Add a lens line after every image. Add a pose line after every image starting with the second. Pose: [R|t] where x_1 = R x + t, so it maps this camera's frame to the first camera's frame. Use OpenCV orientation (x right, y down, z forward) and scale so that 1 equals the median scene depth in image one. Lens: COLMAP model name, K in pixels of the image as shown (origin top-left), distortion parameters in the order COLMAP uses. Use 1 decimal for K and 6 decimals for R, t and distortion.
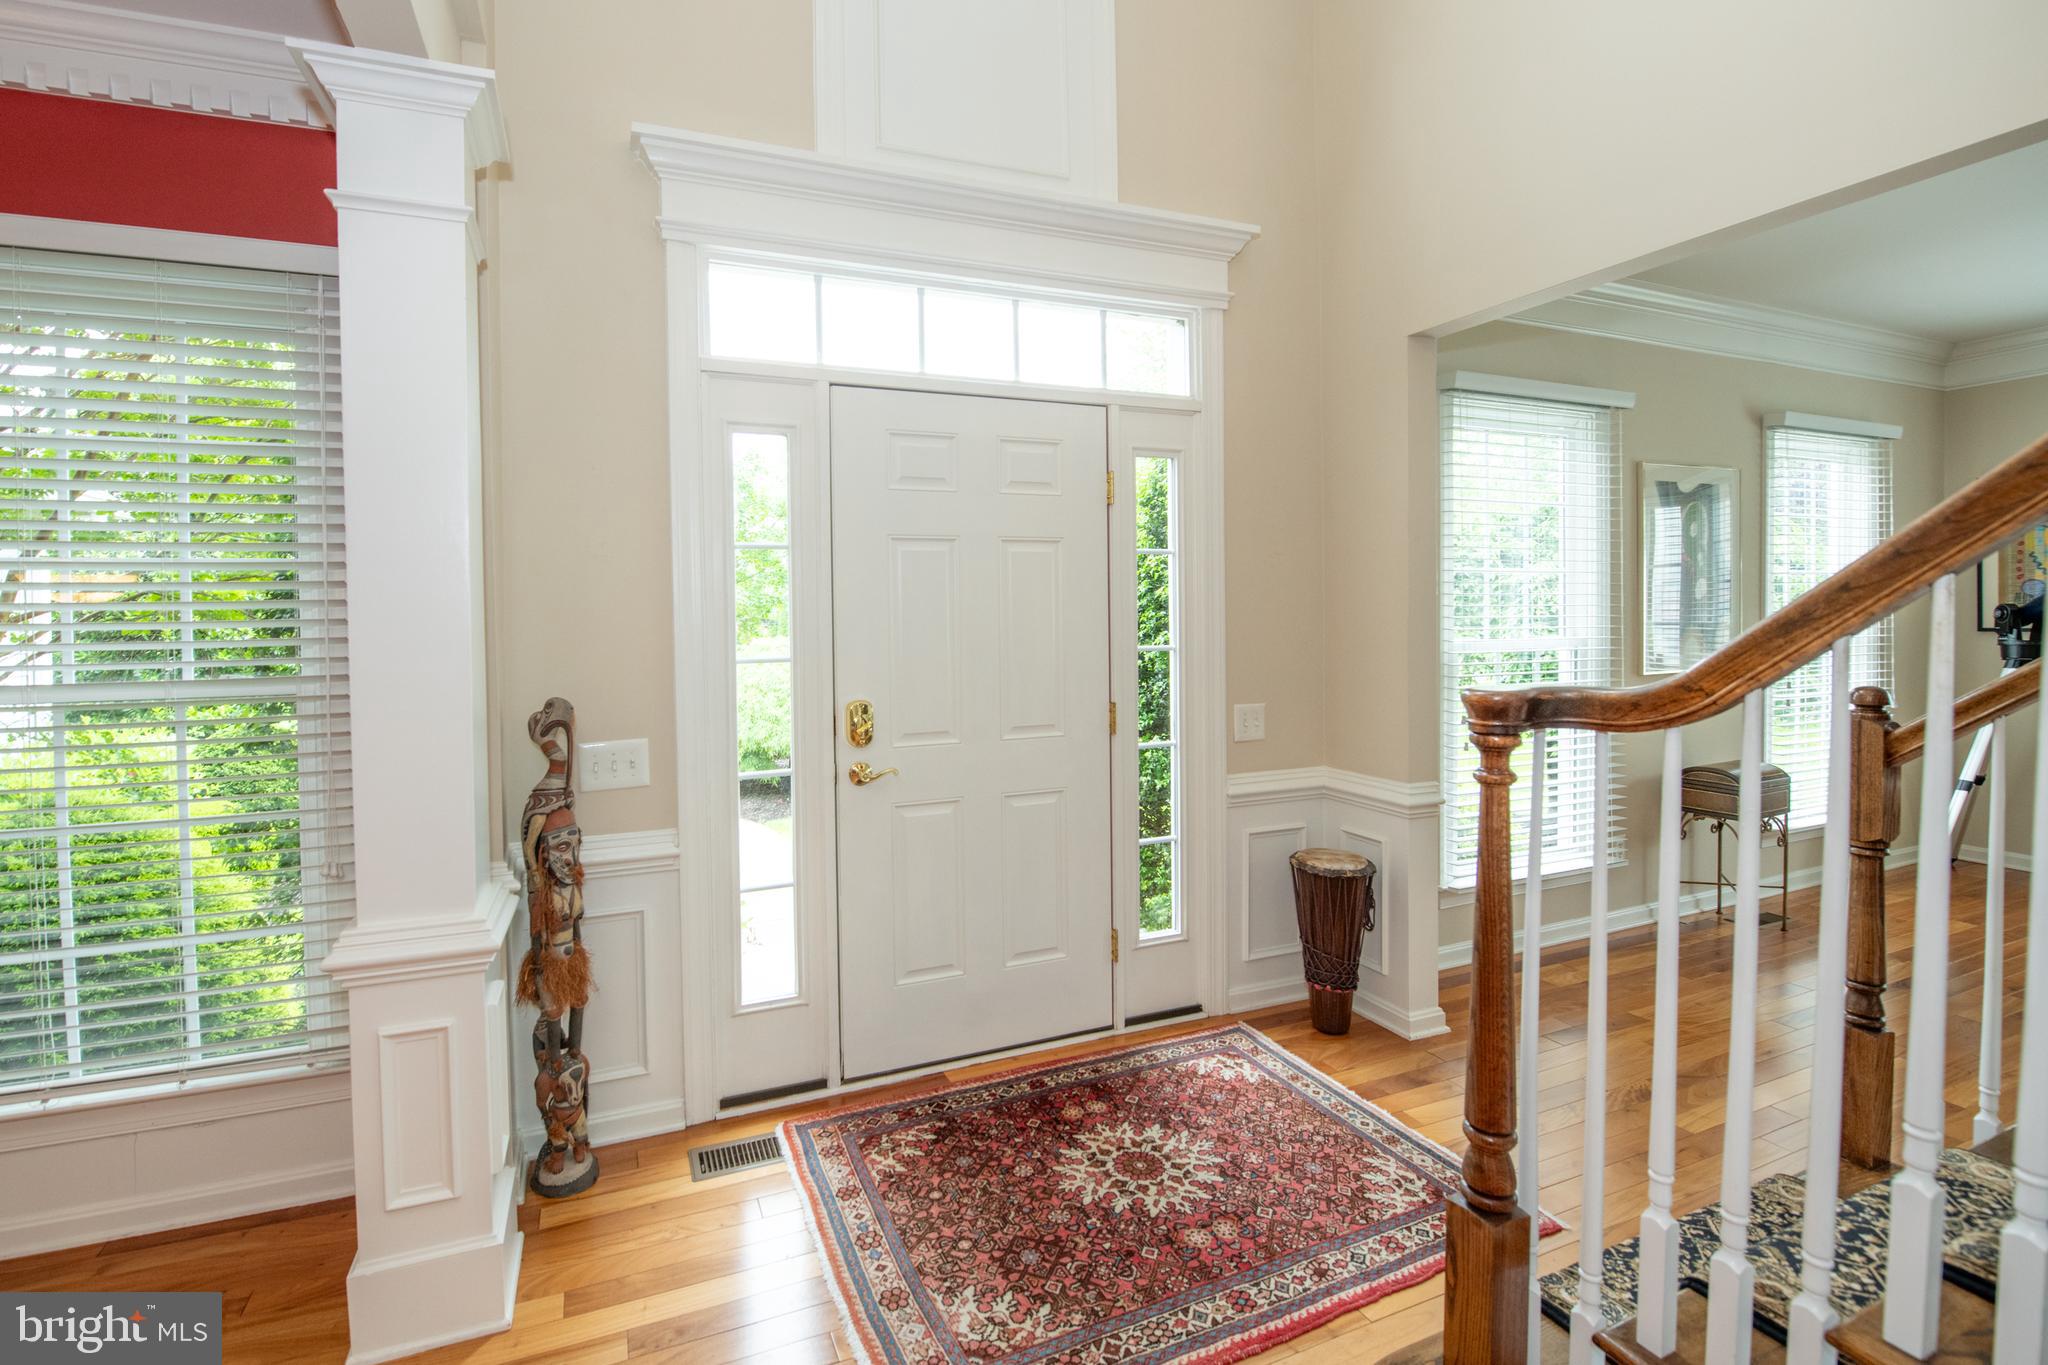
lens RADIAL K [[899.7, 0, 911.4], [0, 899.7, 634.6], [0, 0, 1]] dist [-0.019621, 0.000002]
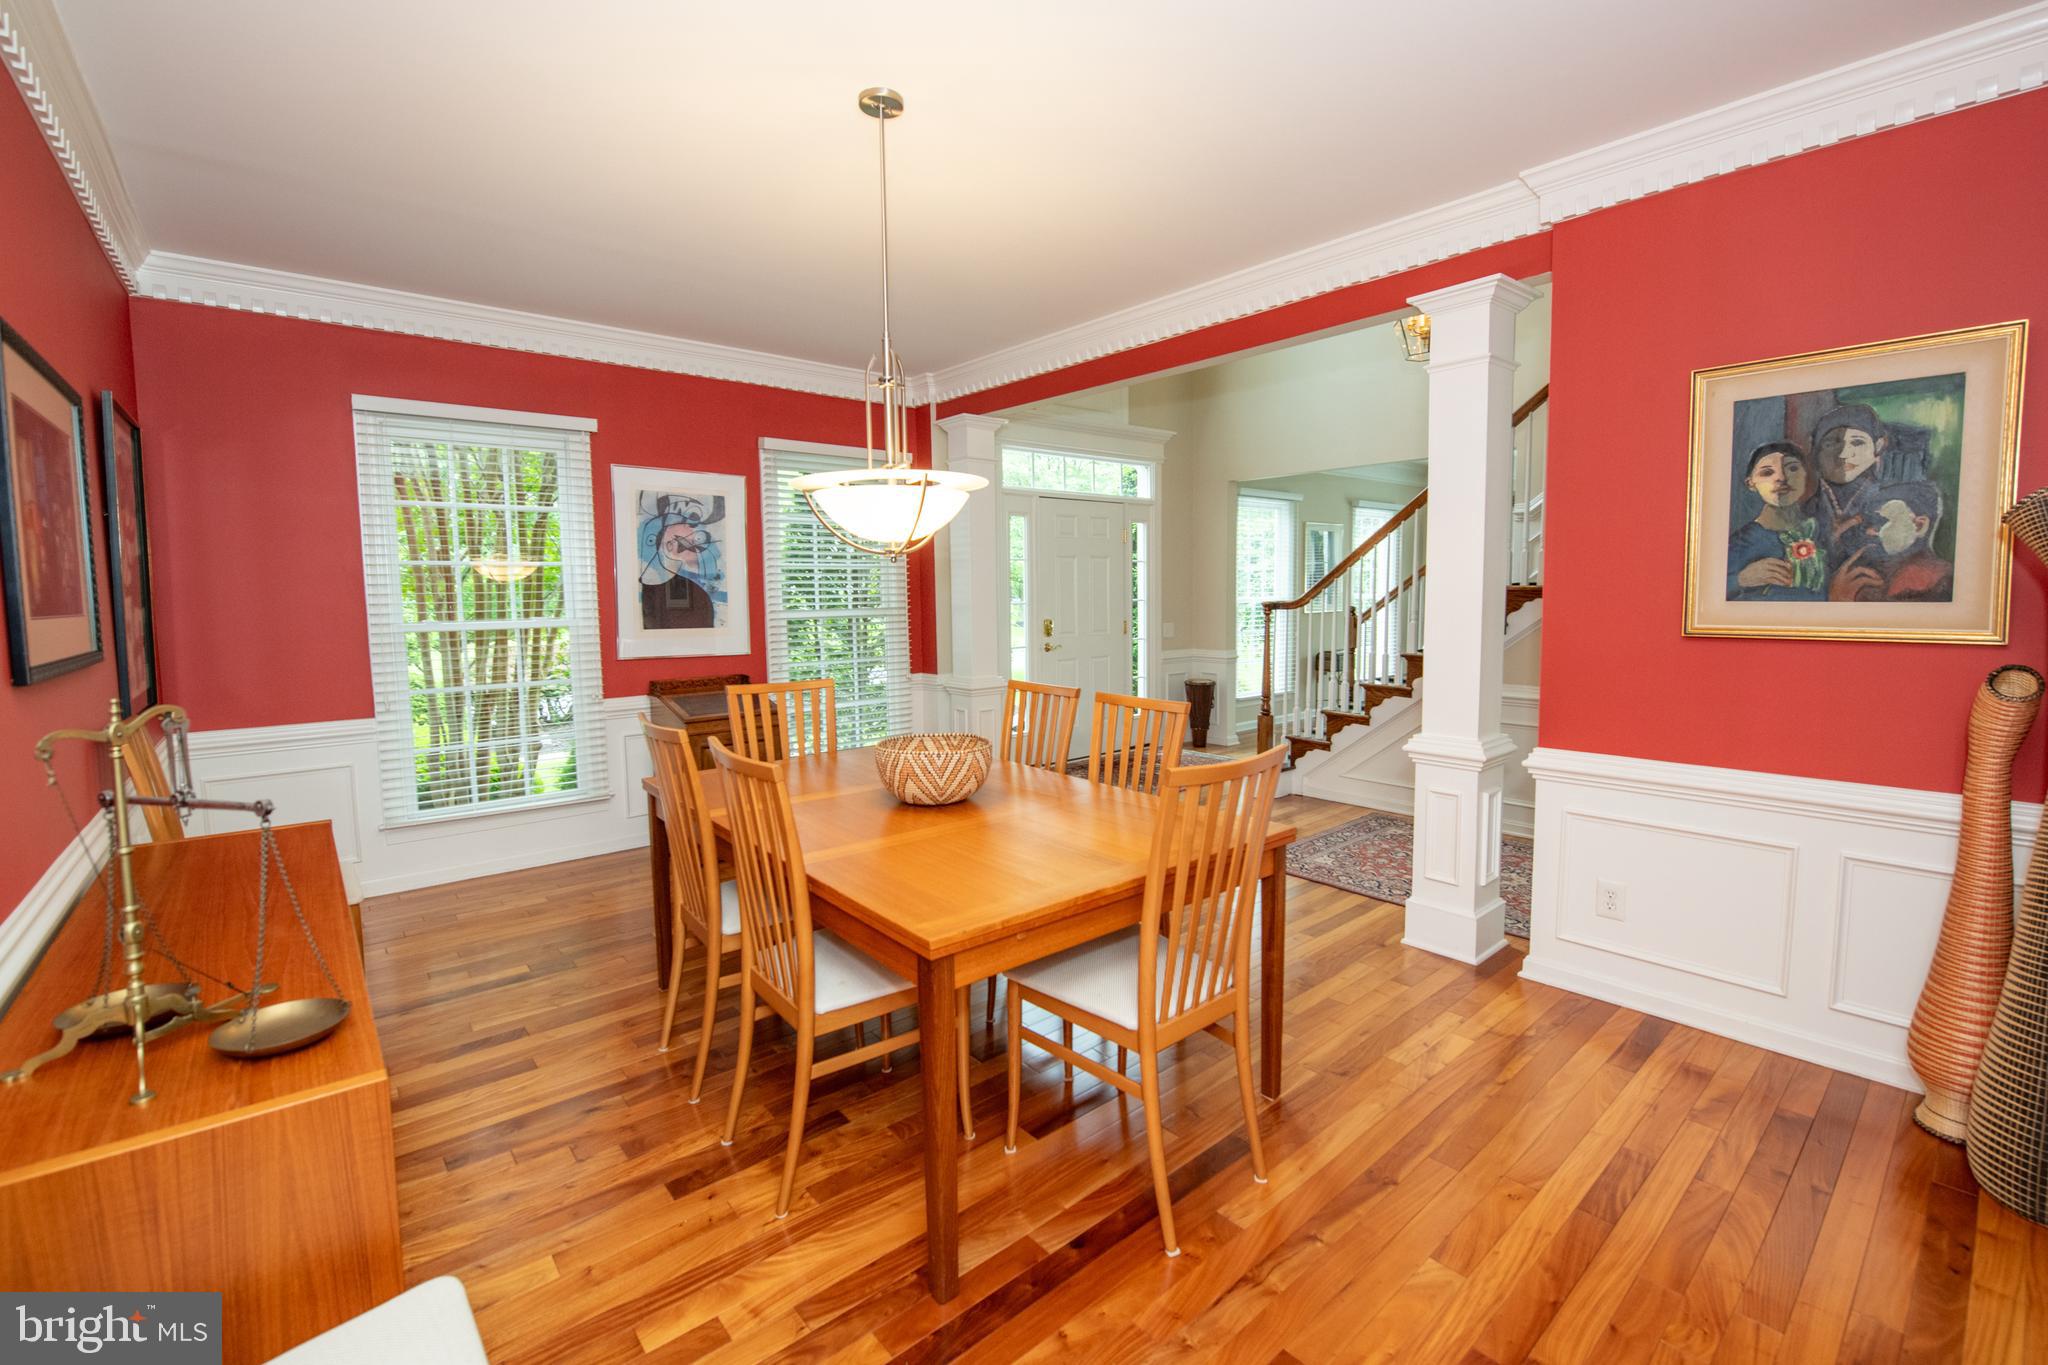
lens RADIAL K [[867.6, 0, 992.5], [0, 867.6, 644.4], [0, 0, 1]] dist [-0.017649, -0.000411]
pose [[0.947610, -0.016595, 0.318997, -0.949853], [0.002560, 0.999012, 0.044367, 0.034270], [-0.319418, -0.041226, 0.946717, -1.250541]]
